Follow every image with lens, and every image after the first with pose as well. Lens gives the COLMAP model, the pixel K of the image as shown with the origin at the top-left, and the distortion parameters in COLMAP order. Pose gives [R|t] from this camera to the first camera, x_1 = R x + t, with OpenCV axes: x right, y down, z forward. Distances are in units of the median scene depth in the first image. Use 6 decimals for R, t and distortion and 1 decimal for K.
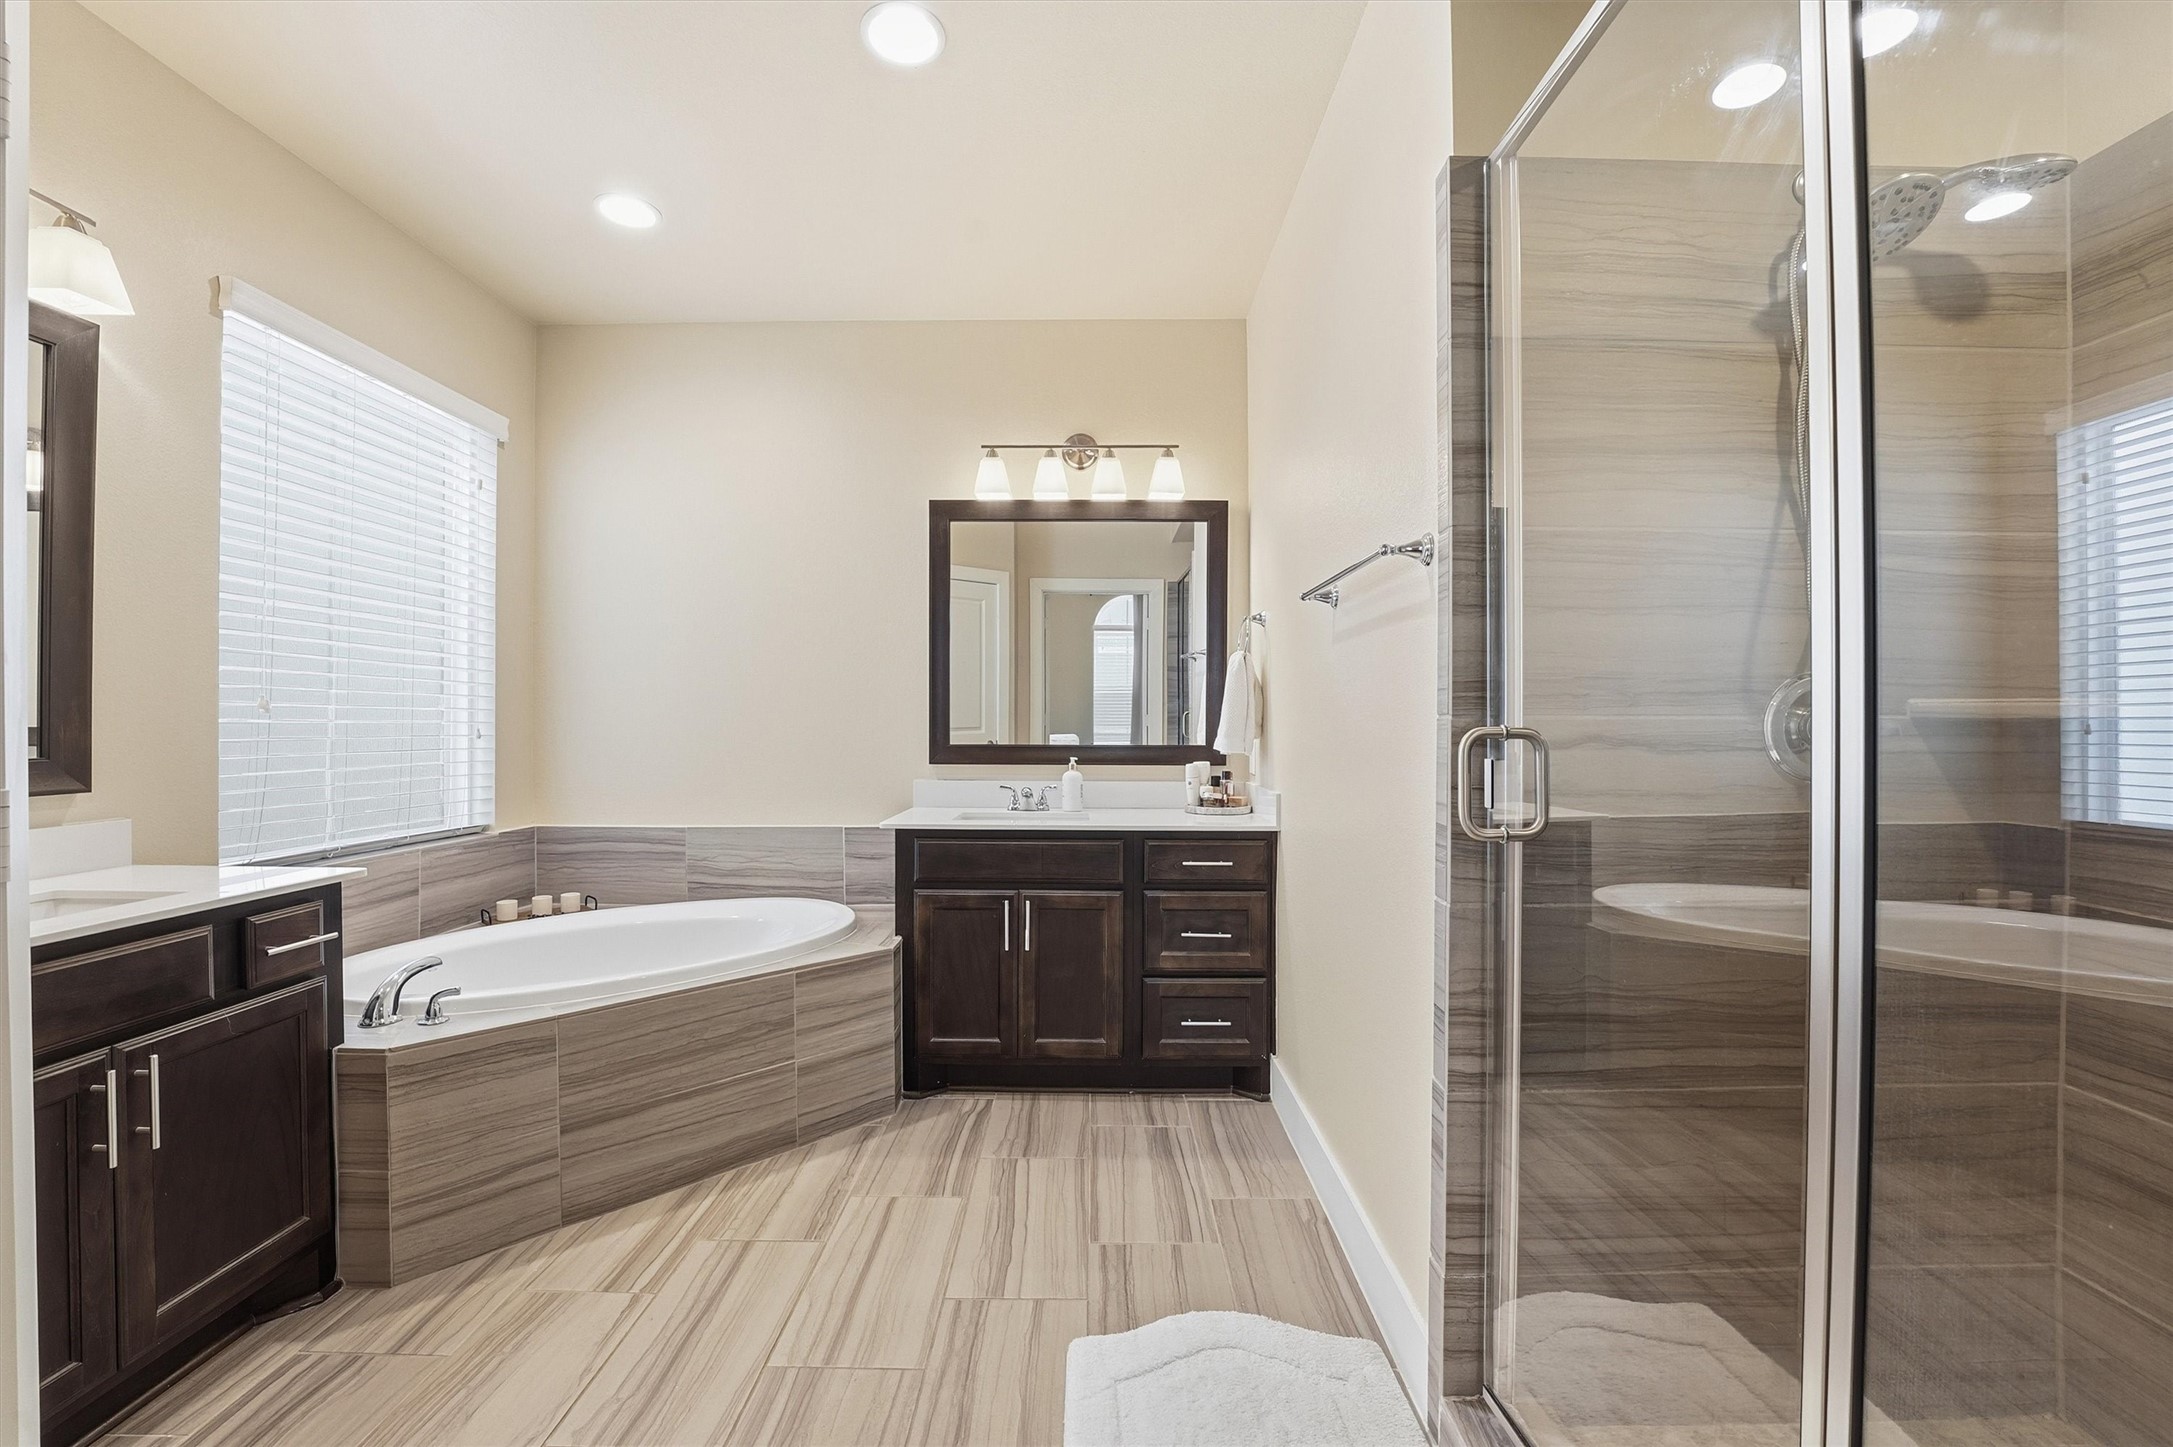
lens RADIAL K [[905.1, 0, 1097.4], [0, 905.1, 713.9], [0, 0, 1]] dist [-0.031991, 0.004211]
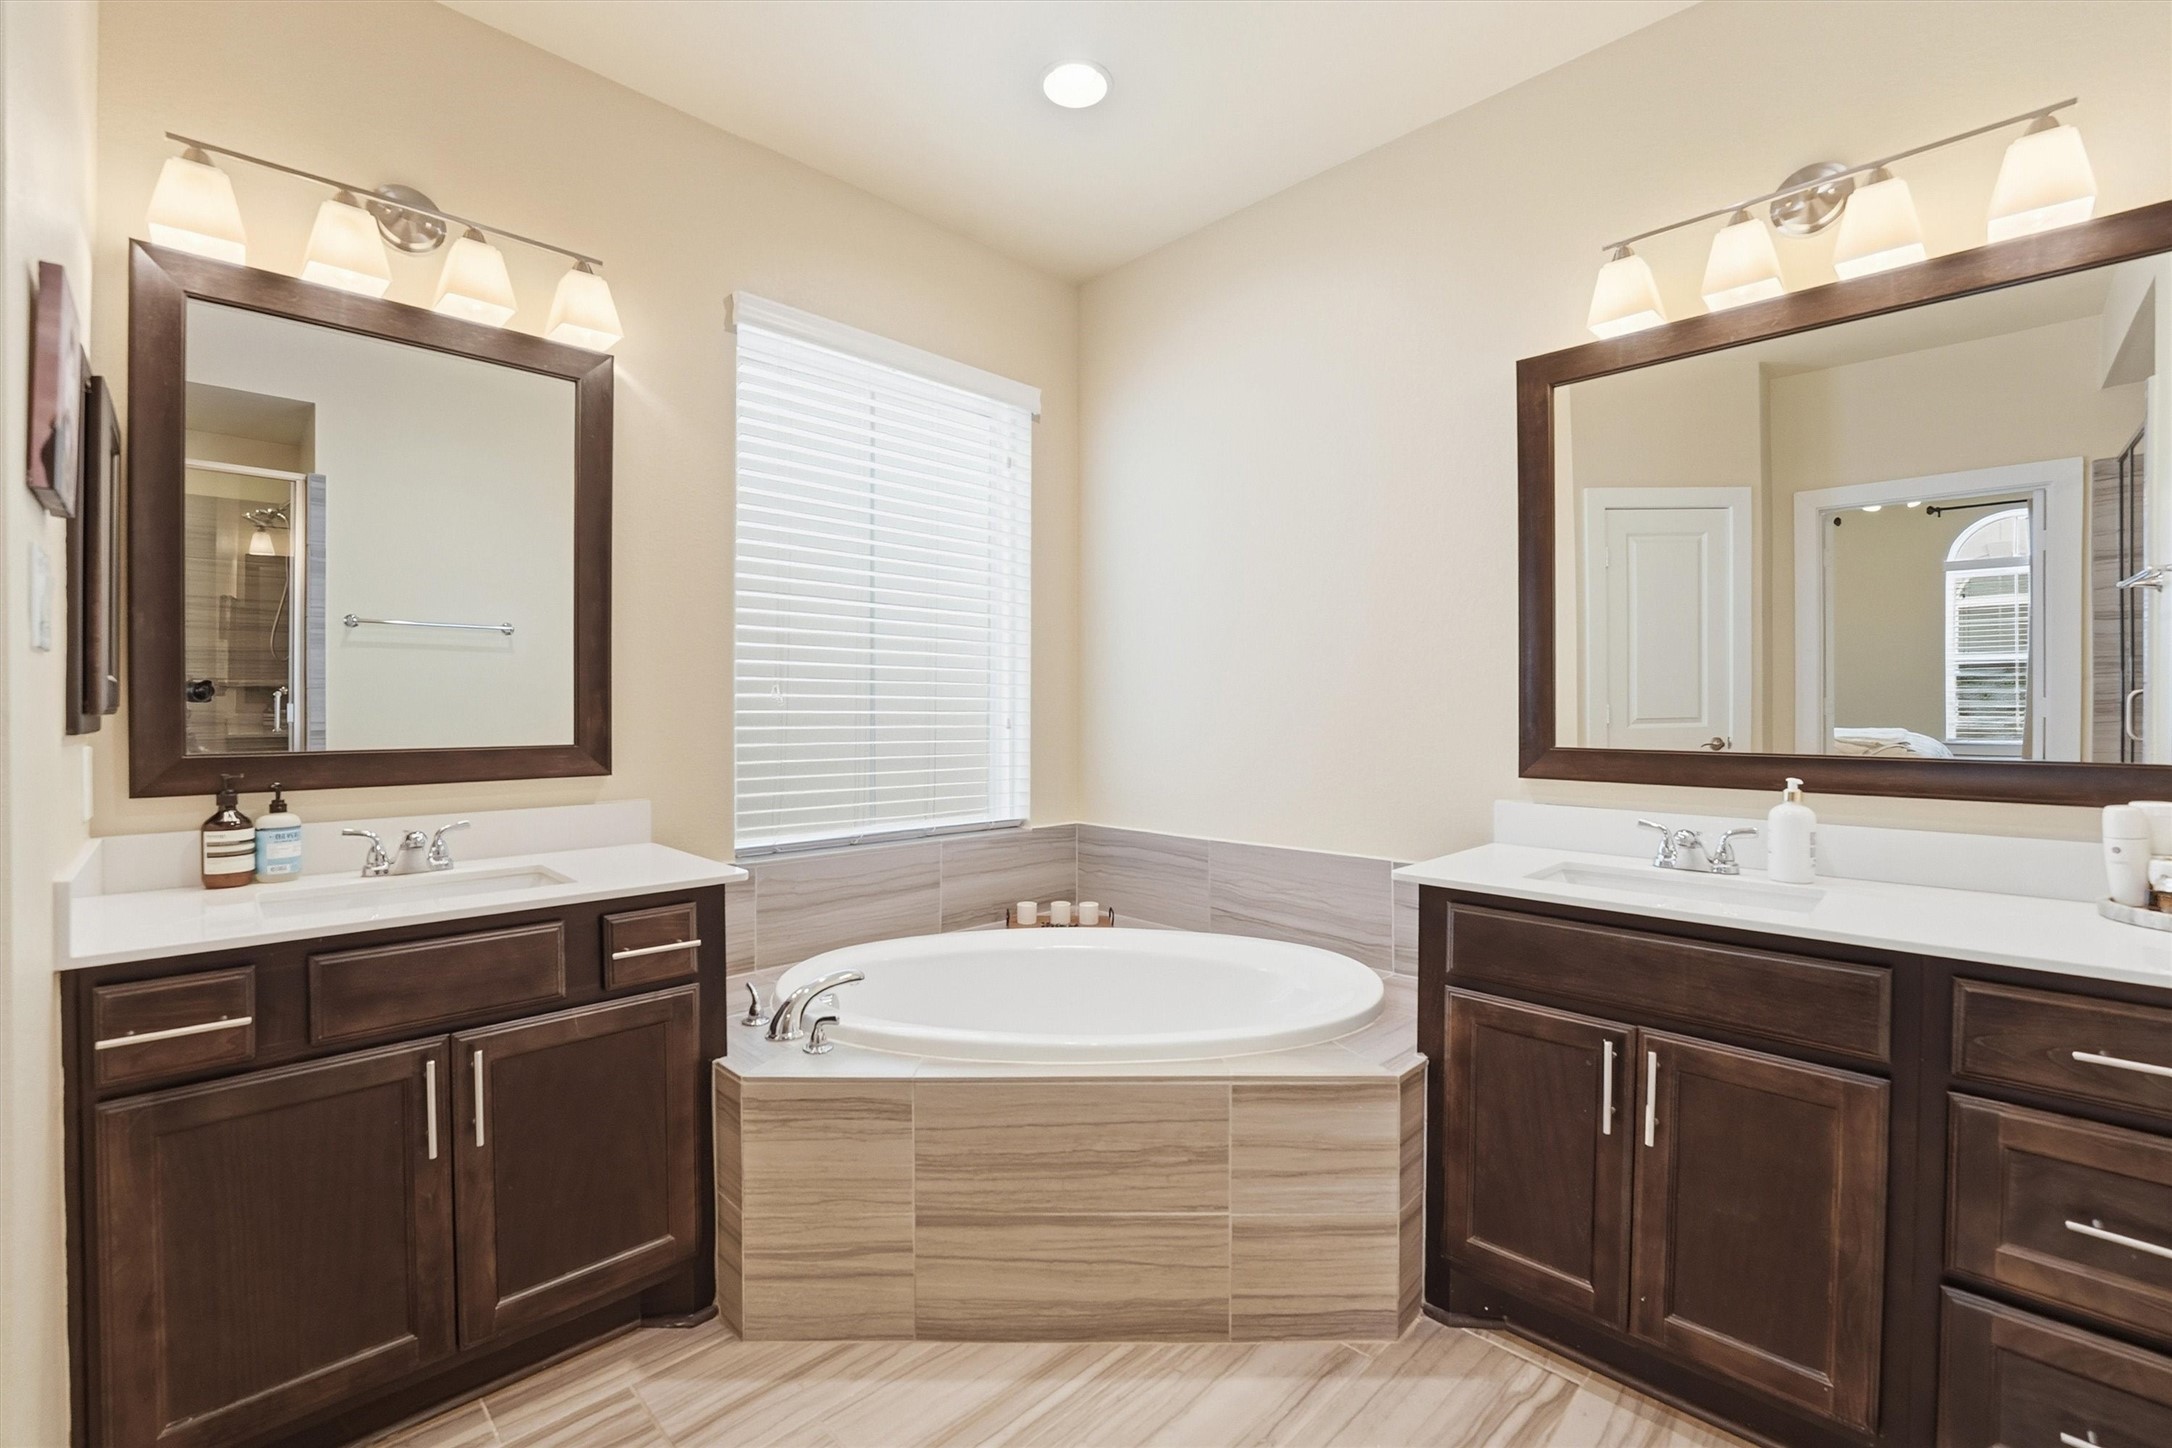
lens RADIAL K [[904.7, 0, 1096.9], [0, 904.7, 714.4], [0, 0, 1]] dist [-0.031991, 0.004211]
pose [[0.703944, 0.002111, -0.710252, 0.065088], [0.007392, 0.999920, 0.010299, 0.002943], [0.710217, -0.012500, 0.703872, 0.423519]]
